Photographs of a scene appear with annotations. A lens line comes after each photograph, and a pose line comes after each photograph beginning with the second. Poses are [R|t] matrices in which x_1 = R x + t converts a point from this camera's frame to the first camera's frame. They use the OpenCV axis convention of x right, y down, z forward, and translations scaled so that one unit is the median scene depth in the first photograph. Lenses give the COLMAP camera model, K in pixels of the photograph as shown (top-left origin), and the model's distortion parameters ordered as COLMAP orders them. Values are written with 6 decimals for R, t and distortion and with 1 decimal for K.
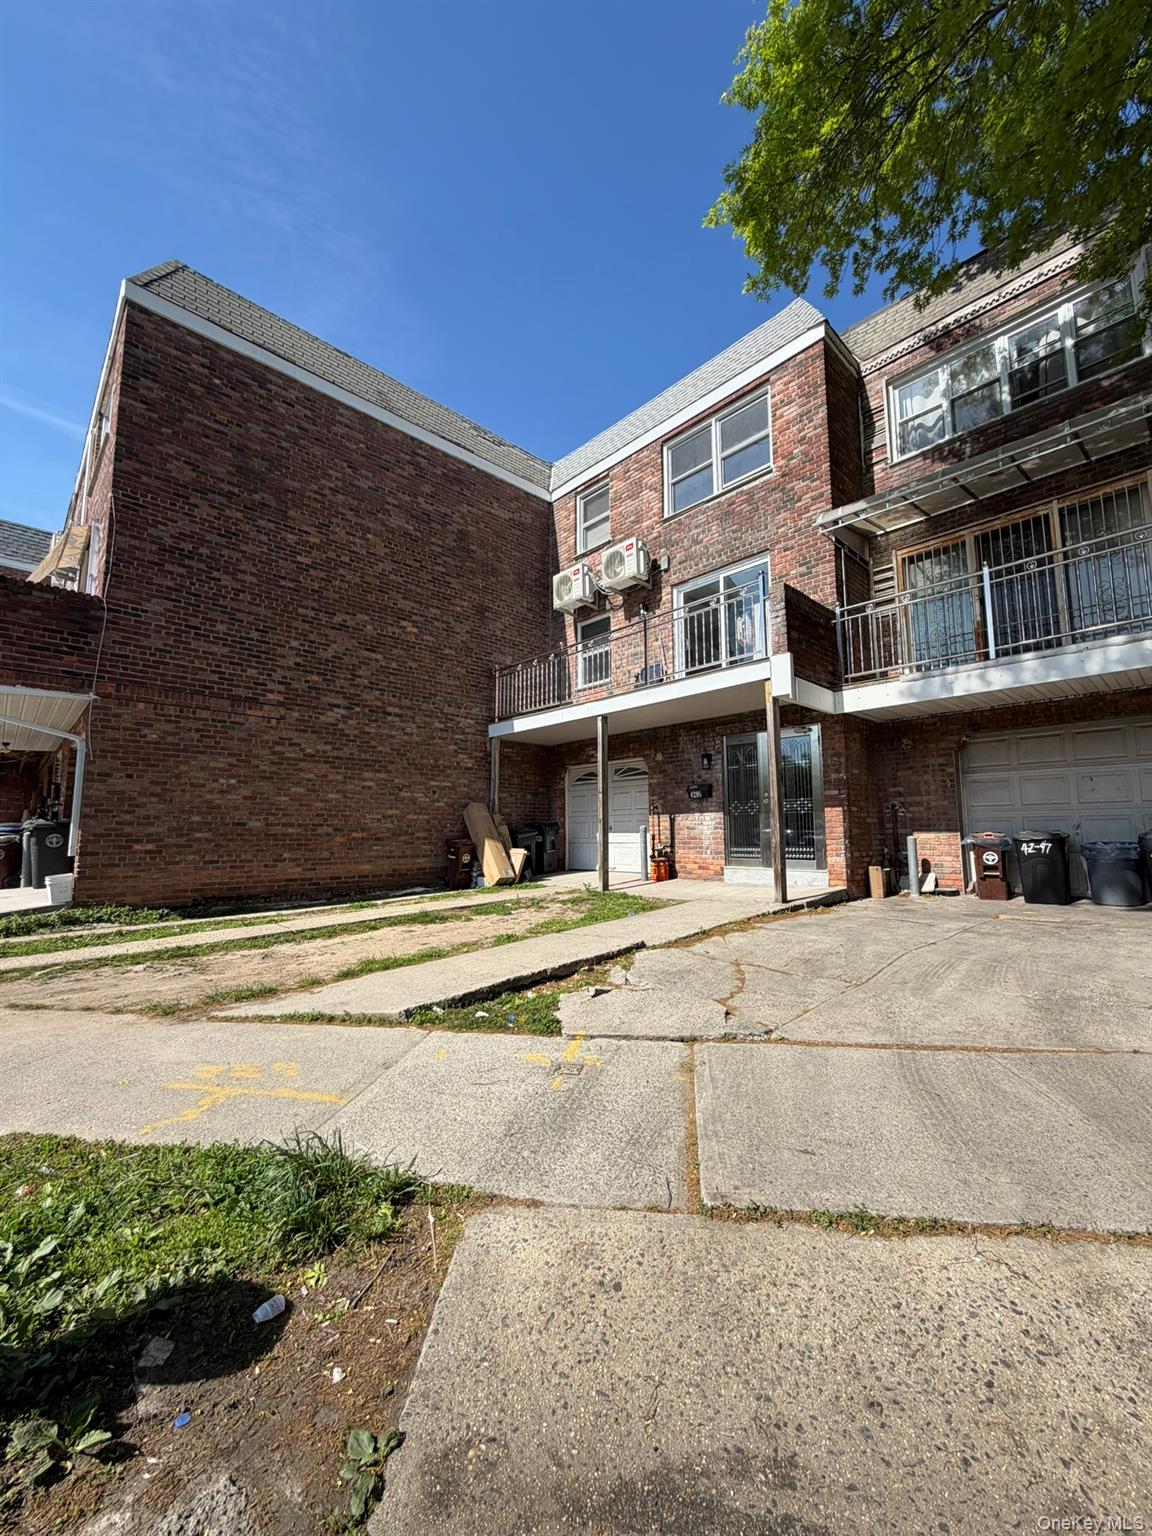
lens RADIAL K [[622.1, 0, 575.8], [0, 622.1, 764.5], [0, 0, 1]] dist [0.002597, -0.000123]
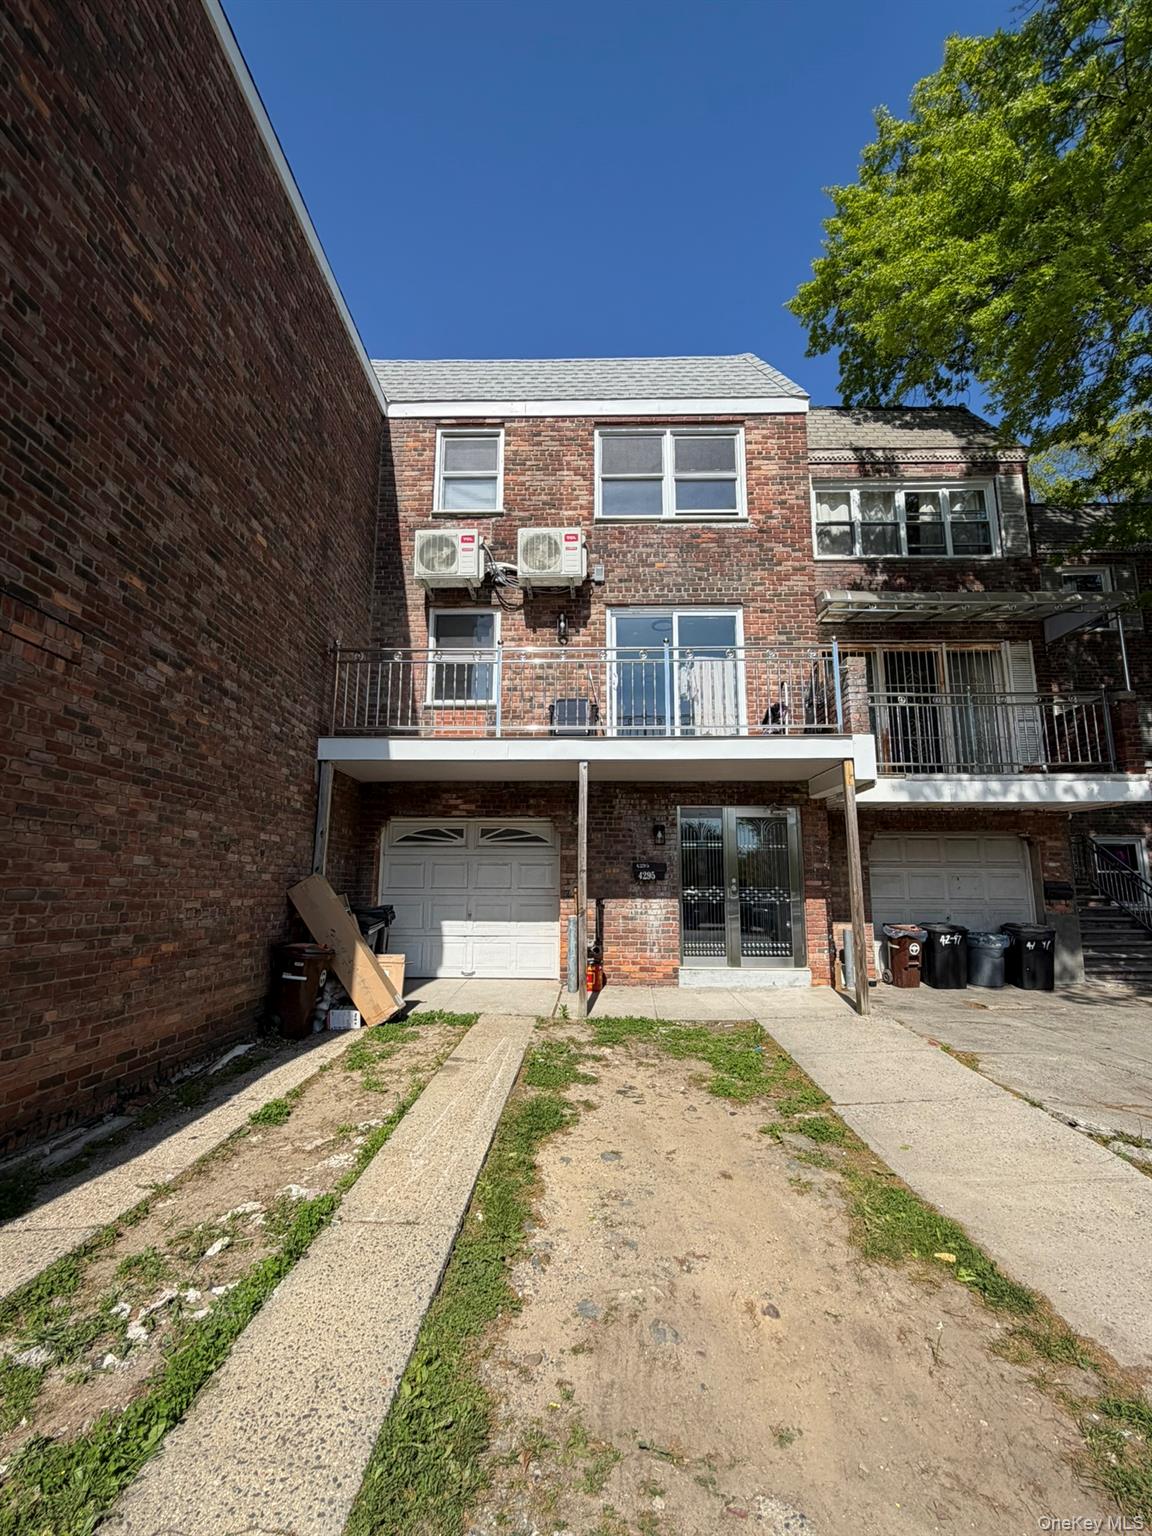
lens RADIAL K [[715.3, 0, 573.3], [0, 715.3, 770.8], [0, 0, 1]] dist [0.004592, -0.000133]
pose [[0.695652, 0.127528, 0.706969, -0.531990], [-0.091059, 0.991832, -0.089312, 0.006043], [-0.712584, -0.002246, 0.701583, 0.430973]]
